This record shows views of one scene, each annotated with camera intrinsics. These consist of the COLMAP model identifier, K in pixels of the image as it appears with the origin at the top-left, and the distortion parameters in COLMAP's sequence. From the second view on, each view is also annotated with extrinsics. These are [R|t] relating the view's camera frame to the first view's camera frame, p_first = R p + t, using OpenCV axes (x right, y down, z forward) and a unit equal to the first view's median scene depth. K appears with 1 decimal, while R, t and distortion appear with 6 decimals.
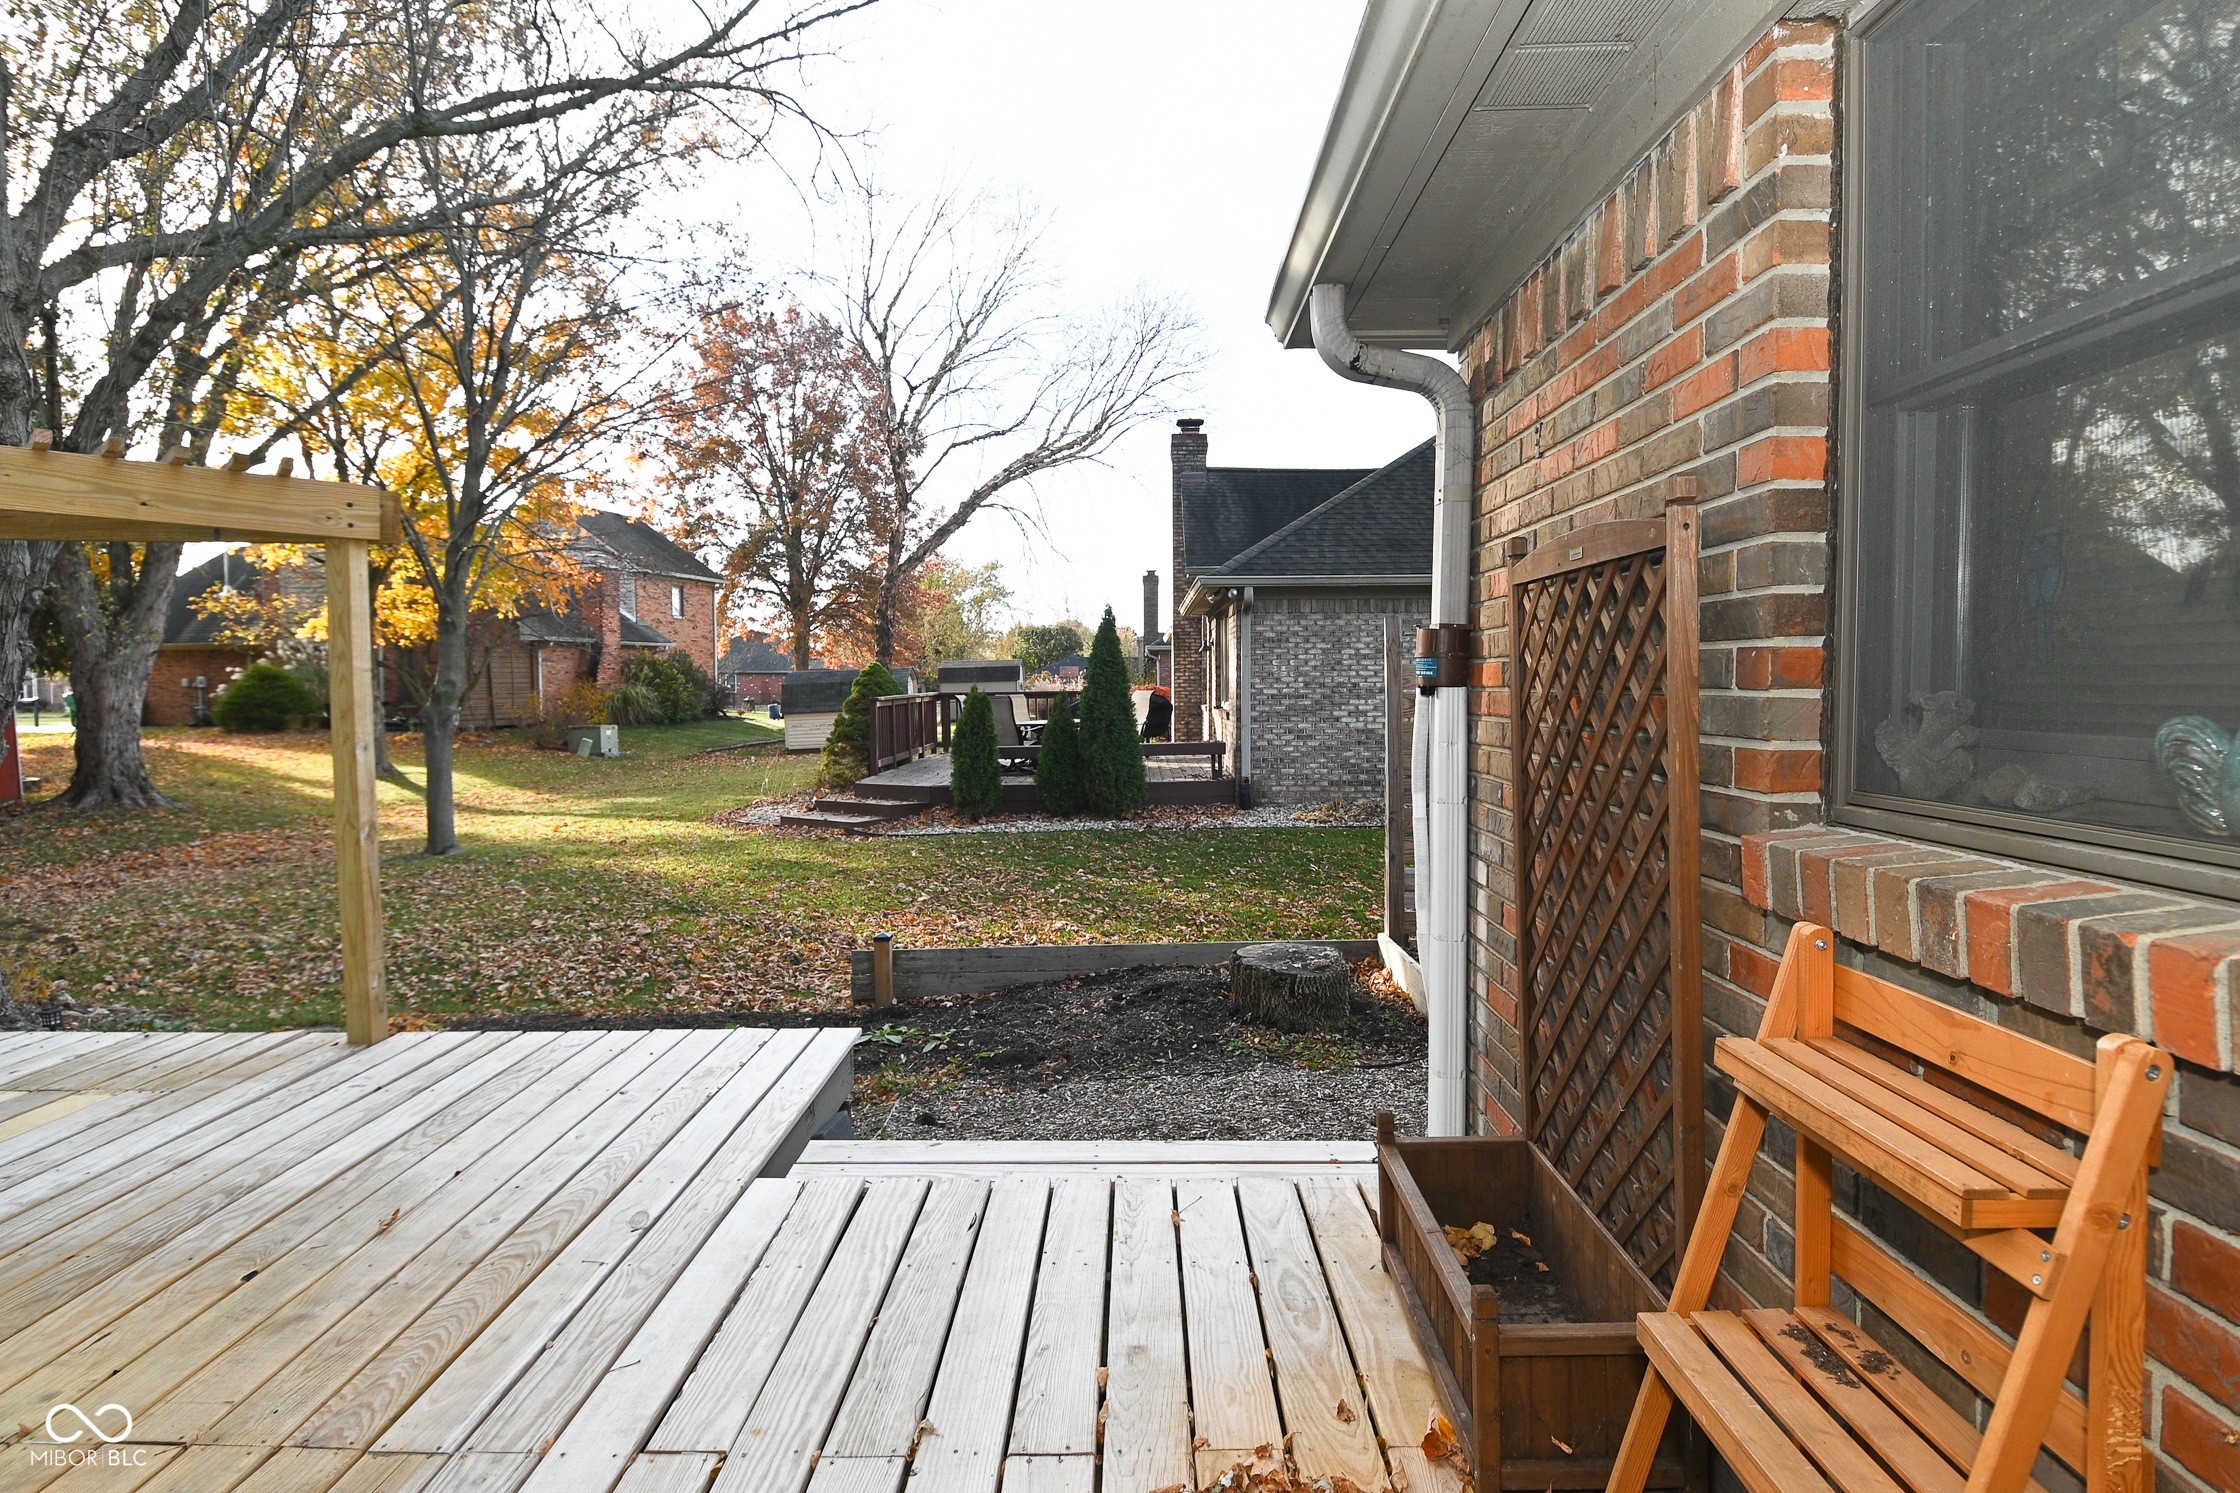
lens RADIAL K [[1175.3, 0, 1120.3], [0, 1175.3, 733.8], [0, 0, 1]] dist [0.011637, -0.022646]
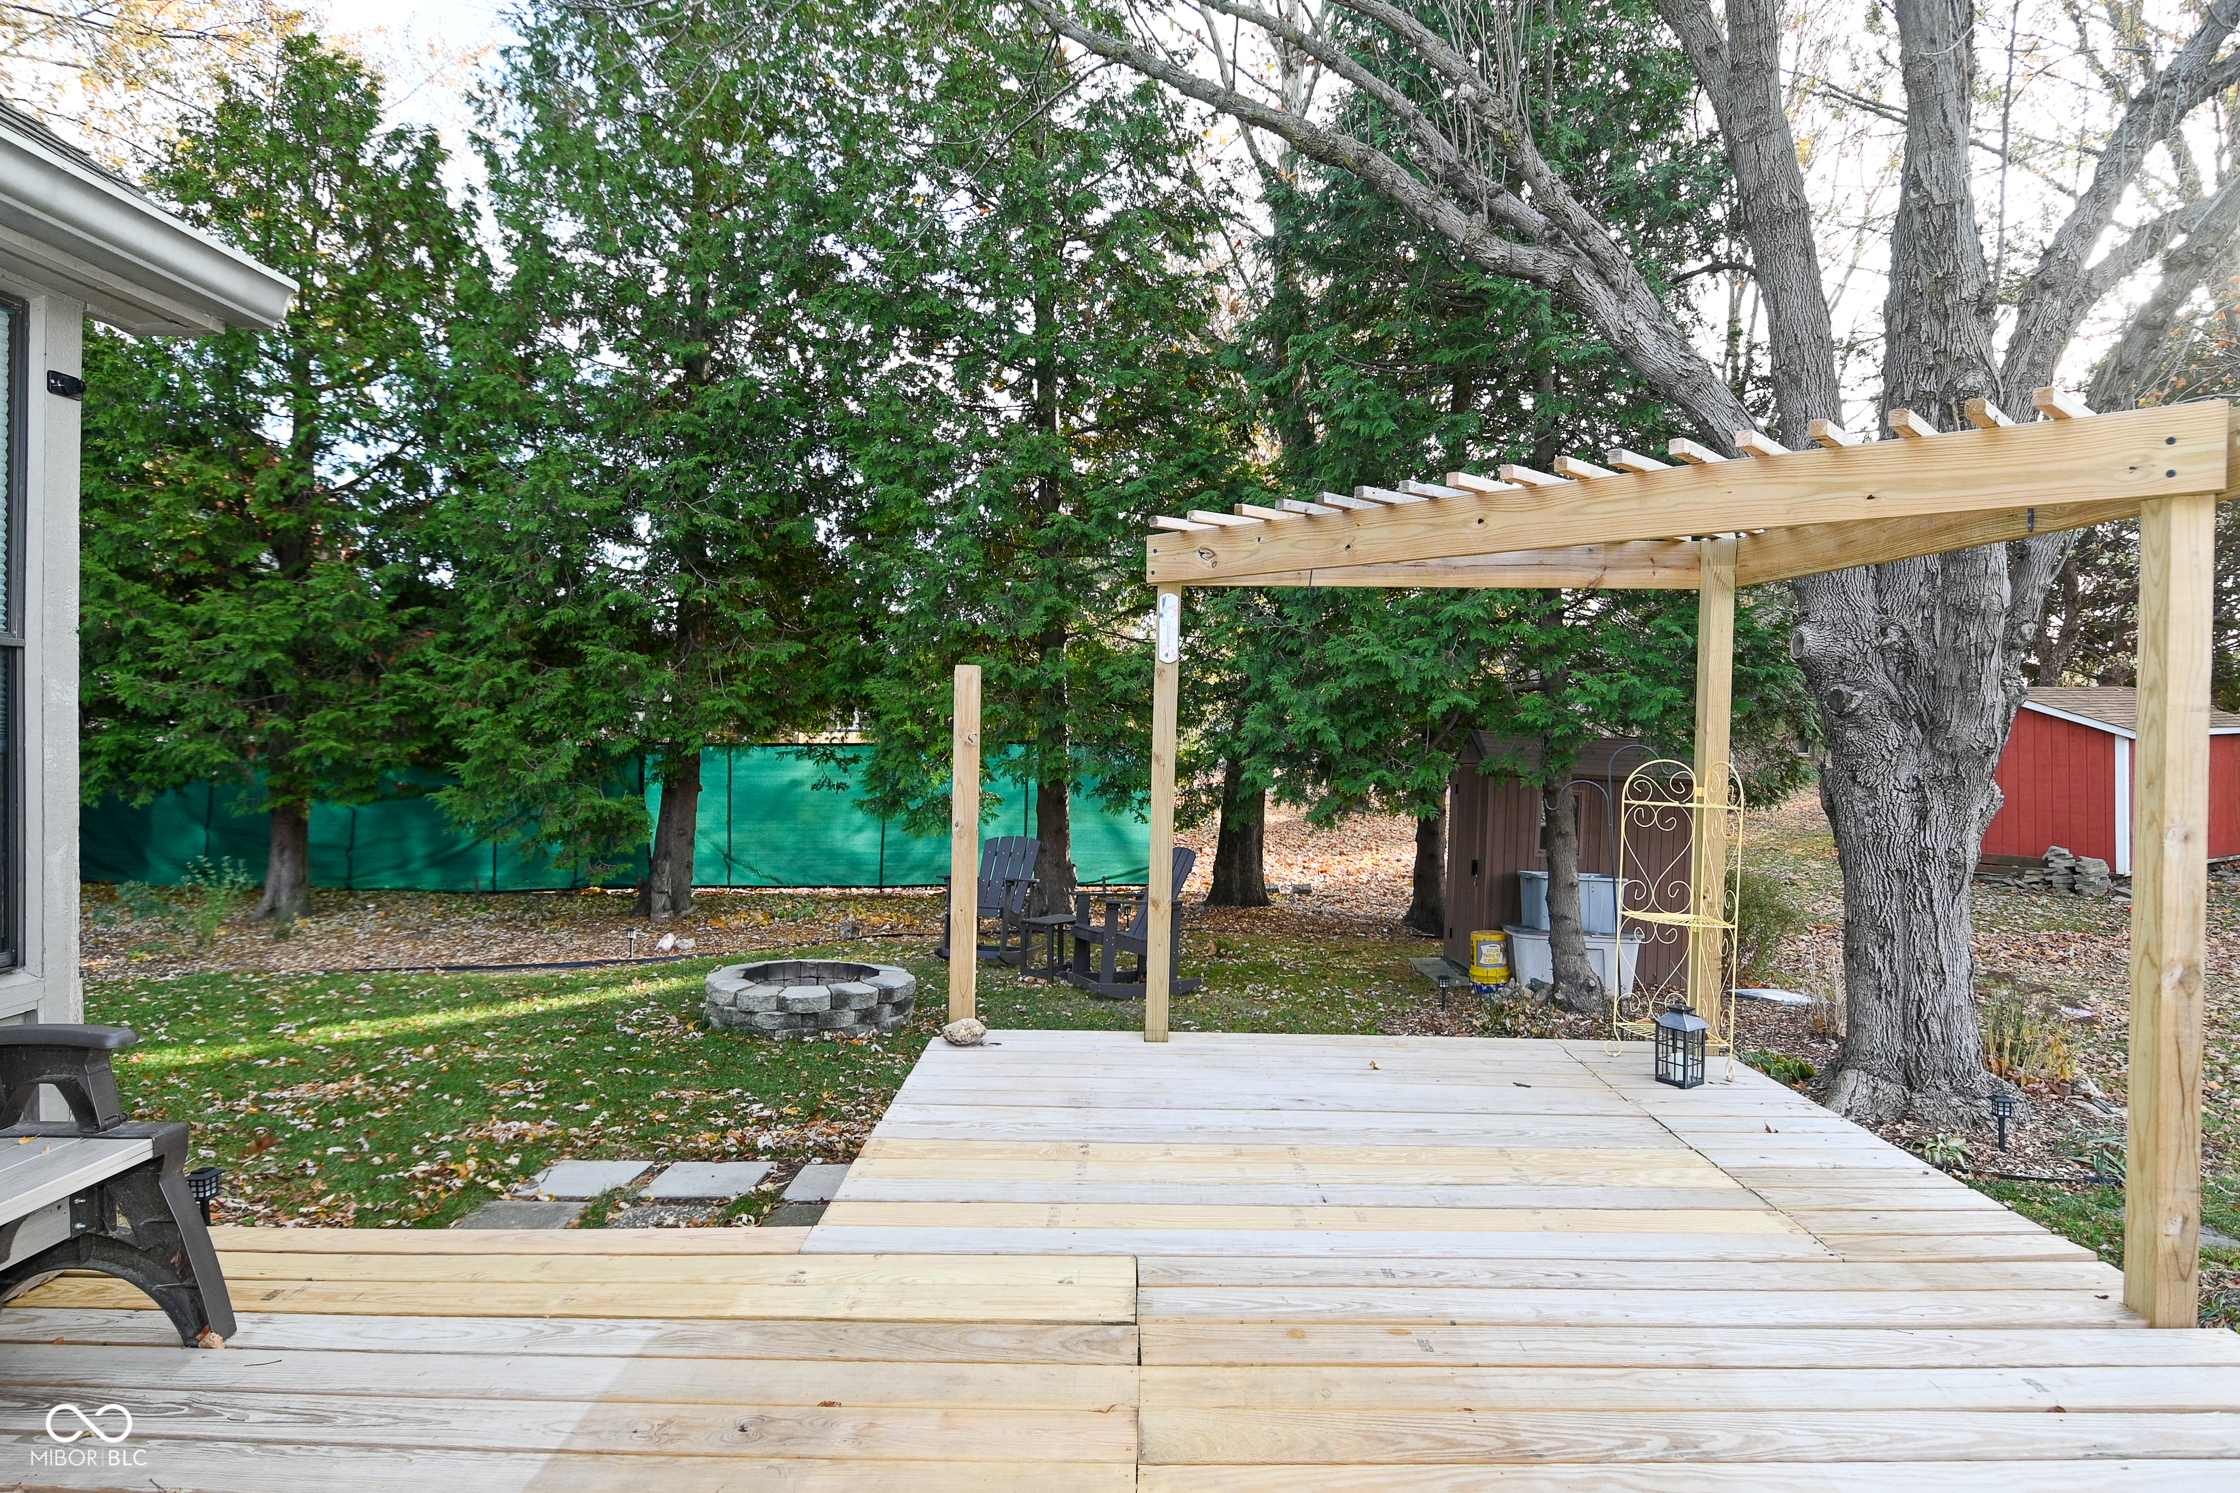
lens RADIAL K [[1175.3, 0, 1119.1], [0, 1175.3, 740.7], [0, 0, 1]] dist [0.011637, -0.022646]
pose [[-0.009777, 0.016005, -0.999824, -0.013499], [-0.050336, 0.998596, 0.016478, -0.006796], [0.998685, 0.050488, -0.008957, 0.159201]]
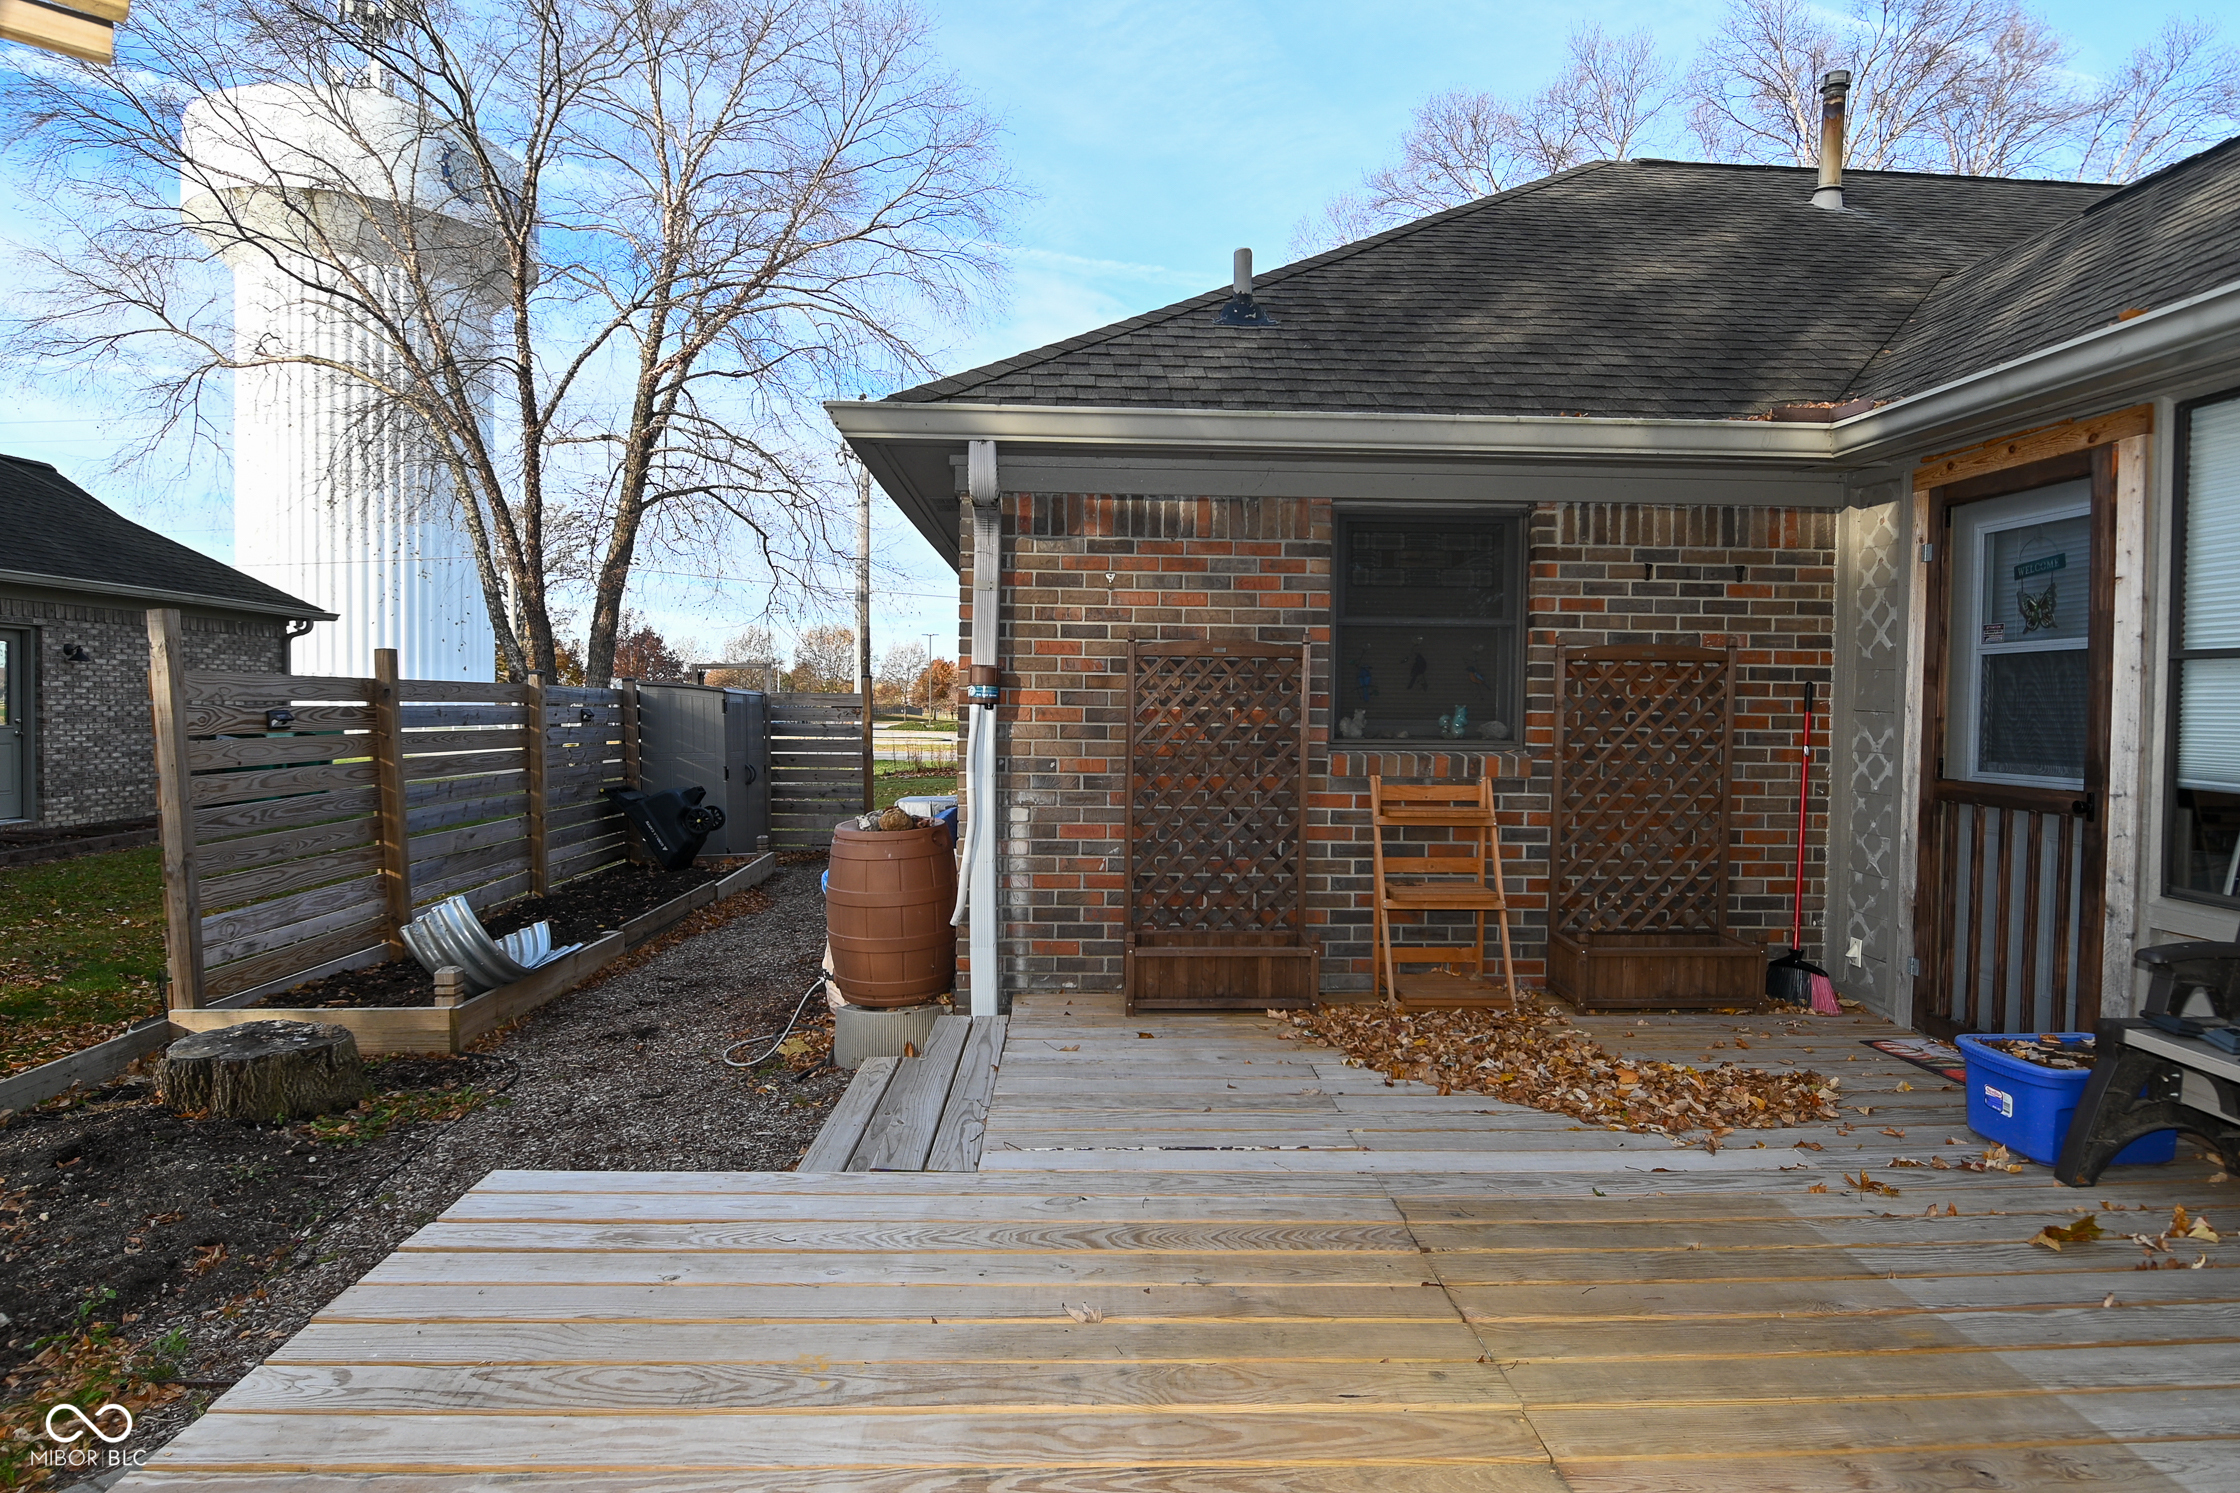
lens RADIAL K [[1175.3, 0, 1118.3], [0, 1175.3, 735.8], [0, 0, 1]] dist [0.011637, -0.022646]
pose [[-0.052676, -0.023010, 0.998347, -0.347531], [0.033485, 0.999132, 0.024795, -0.009079], [-0.998050, 0.034736, -0.051859, 0.230785]]
